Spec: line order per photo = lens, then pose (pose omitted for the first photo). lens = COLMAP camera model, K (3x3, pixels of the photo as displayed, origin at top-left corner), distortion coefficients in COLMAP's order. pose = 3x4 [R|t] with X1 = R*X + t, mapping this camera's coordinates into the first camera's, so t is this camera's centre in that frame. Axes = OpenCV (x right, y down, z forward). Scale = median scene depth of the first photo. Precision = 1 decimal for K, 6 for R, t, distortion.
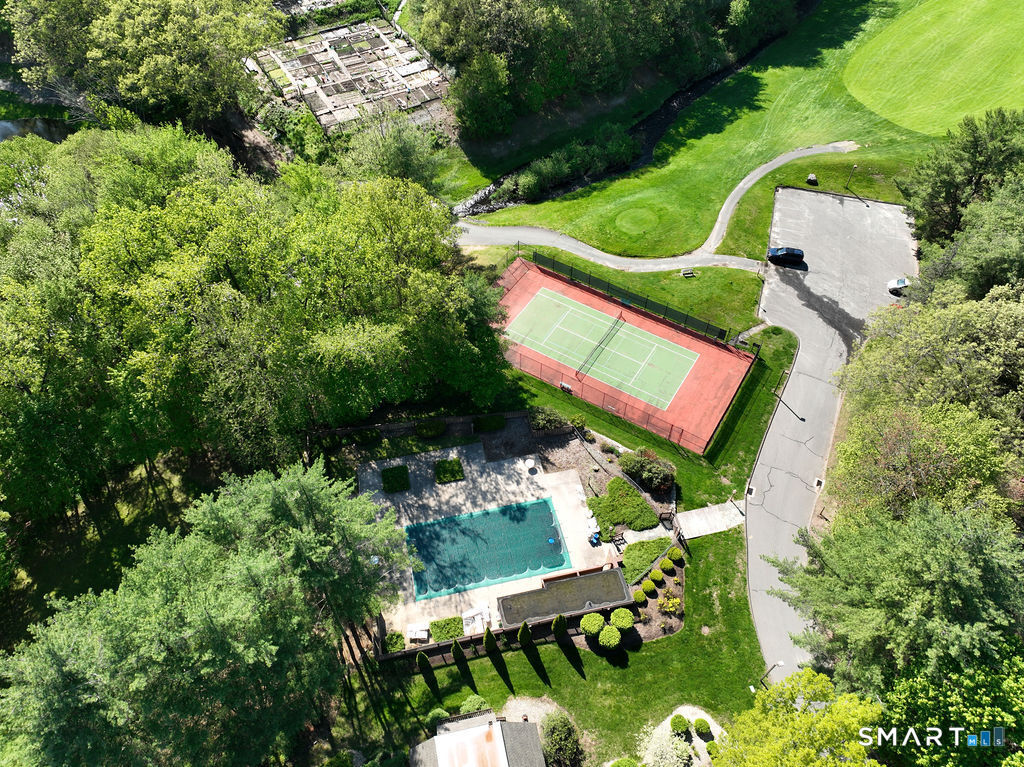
lens RADIAL K [[721.0, 0, 512.0], [0, 721.0, 383.5], [0, 0, 1]] dist [0.005827, 0.010367]
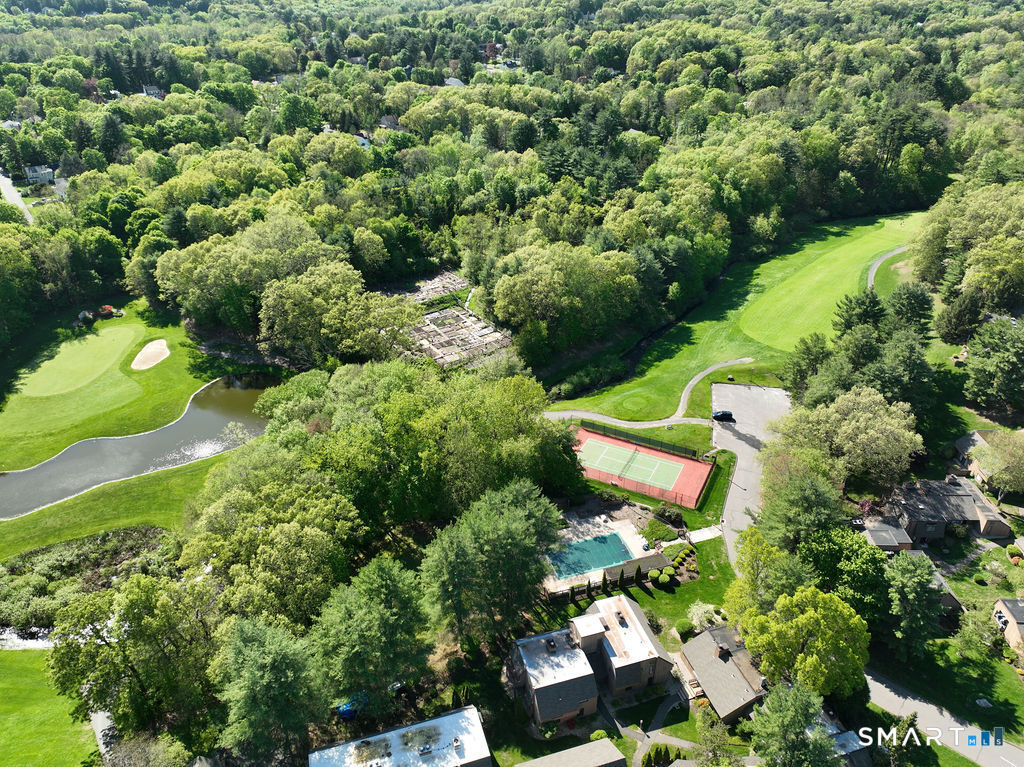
lens RADIAL K [[721.0, 0, 512.0], [0, 721.0, 383.5], [0, 0, 1]] dist [0.005827, 0.010367]
pose [[0.996417, -0.052416, 0.066378, -0.264766], [0.072323, 0.934932, -0.347377, 0.351253], [-0.043851, 0.350933, 0.935373, -0.703813]]
